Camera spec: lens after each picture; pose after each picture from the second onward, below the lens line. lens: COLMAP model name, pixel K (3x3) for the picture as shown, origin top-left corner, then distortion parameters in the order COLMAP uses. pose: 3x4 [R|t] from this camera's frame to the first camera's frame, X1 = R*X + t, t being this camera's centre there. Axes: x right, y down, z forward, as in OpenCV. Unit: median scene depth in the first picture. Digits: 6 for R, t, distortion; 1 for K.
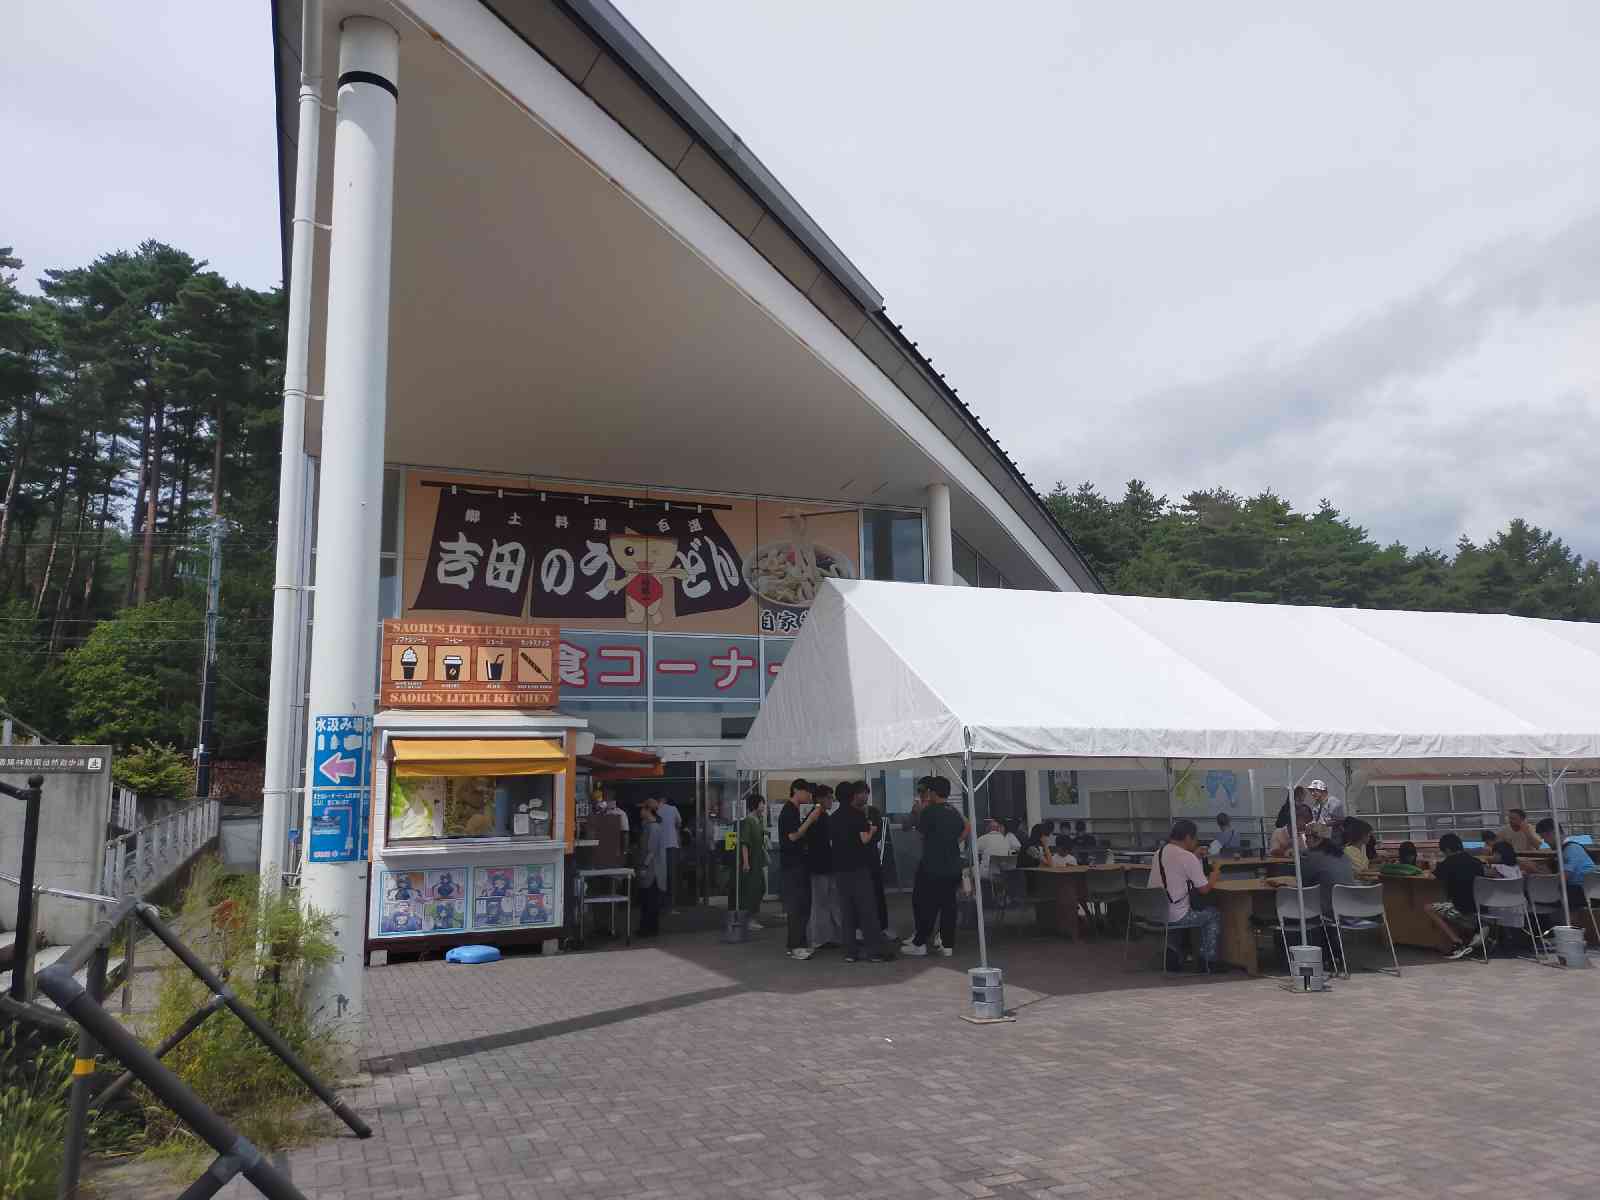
lens RADIAL K [[1176.4, 0, 800.0], [0, 1176.4, 600.0], [0, 0, 1]] dist [0.060747, -0.002972]
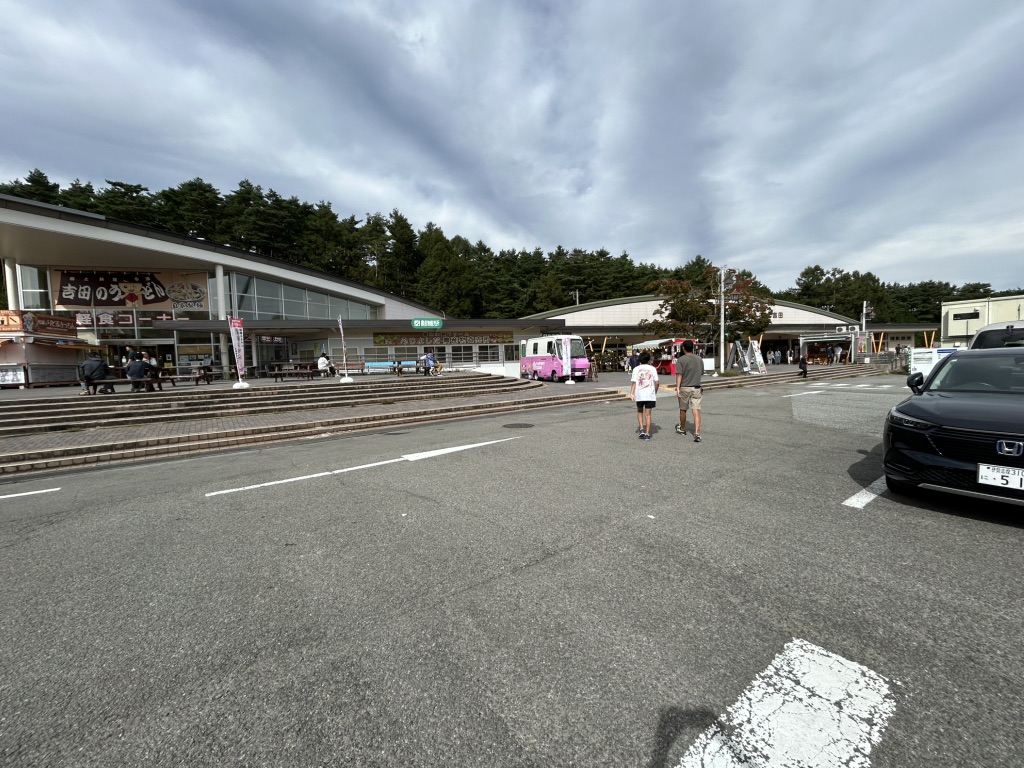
lens RADIAL K [[415.5, 0, 510.9], [0, 415.5, 380.9], [0, 0, 1]] dist [-0.000333, -0.000320]
pose [[0.996351, -0.008581, -0.084914, 1.148482], [0.026643, 0.976482, 0.213944, -0.001016], [0.081081, -0.215426, 0.973148, -0.206143]]
